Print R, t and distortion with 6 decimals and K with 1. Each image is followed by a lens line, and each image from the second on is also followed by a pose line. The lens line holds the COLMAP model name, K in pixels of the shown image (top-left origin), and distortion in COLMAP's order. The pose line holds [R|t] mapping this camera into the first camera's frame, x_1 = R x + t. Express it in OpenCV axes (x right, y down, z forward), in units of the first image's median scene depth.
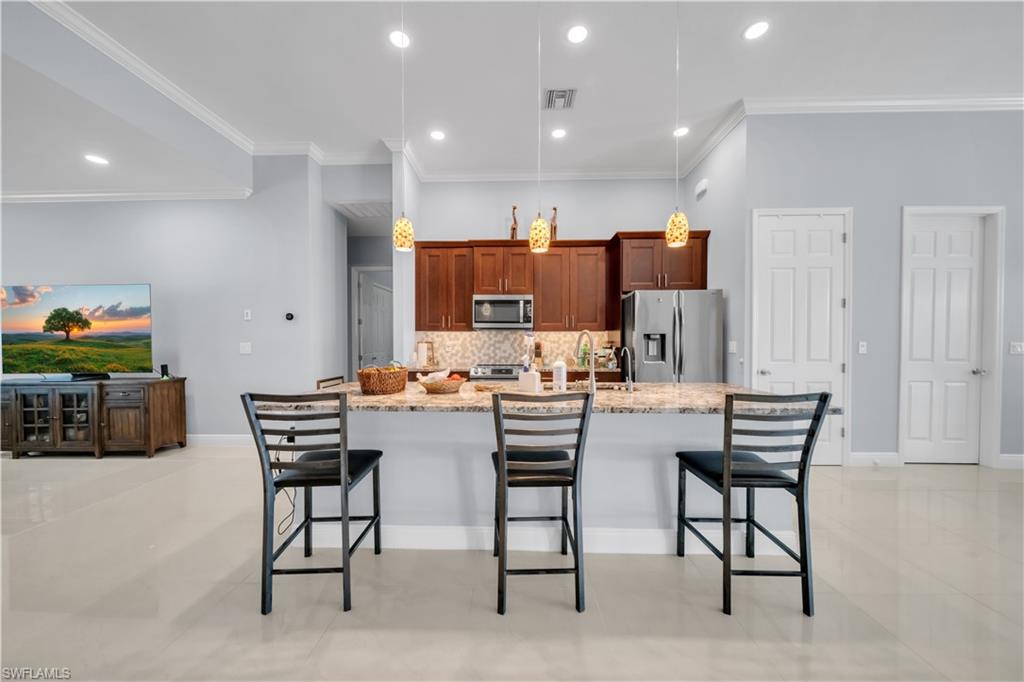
lens RADIAL K [[352.3, 0, 517.9], [0, 352.3, 346.7], [0, 0, 1]] dist [-0.001912, -0.000860]
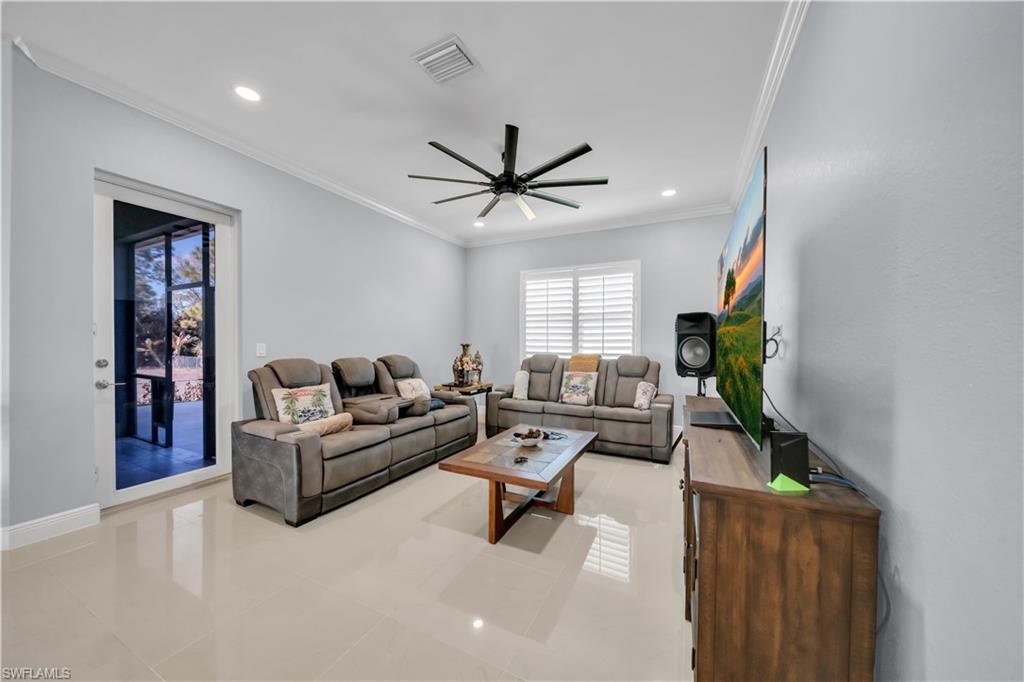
lens RADIAL K [[352.3, 0, 509.6], [0, 352.3, 342.2], [0, 0, 1]] dist [-0.001912, -0.000860]
pose [[-0.410017, 0.002094, -0.912075, -0.591628], [-0.013793, 0.999869, 0.008496, -0.016748], [0.911973, 0.016064, -0.409935, 0.804491]]
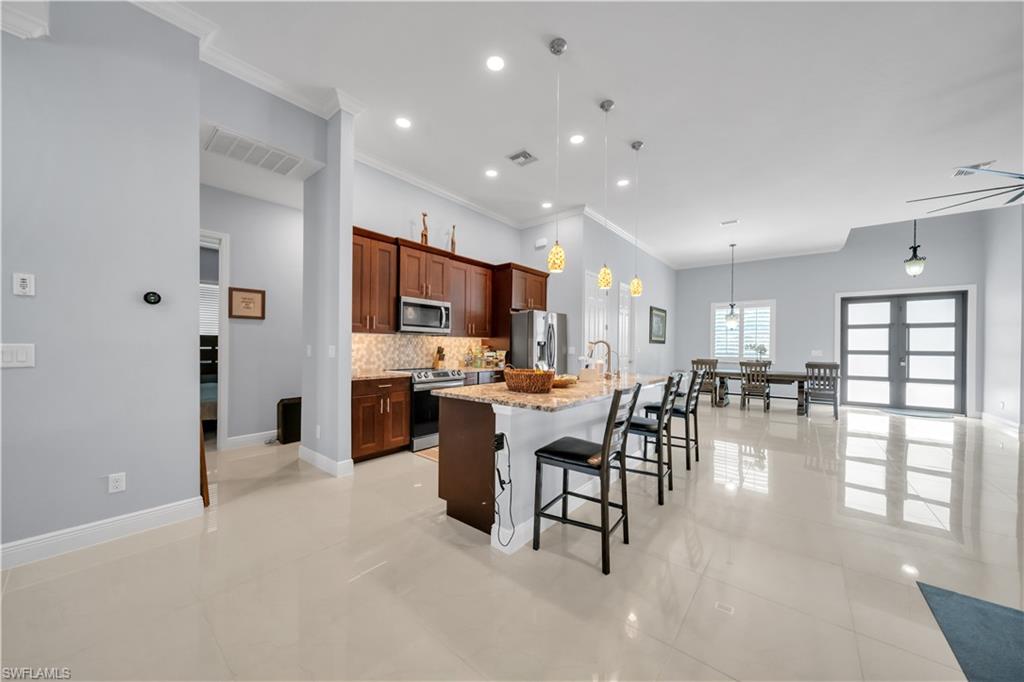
lens RADIAL K [[352.3, 0, 516.9], [0, 352.3, 345.8], [0, 0, 1]] dist [-0.001912, -0.000860]
pose [[0.603426, 0.008842, 0.797370, -0.696670], [0.000274, 0.999936, -0.011296, -0.002588], [-0.797419, 0.007034, 0.603385, 0.183610]]
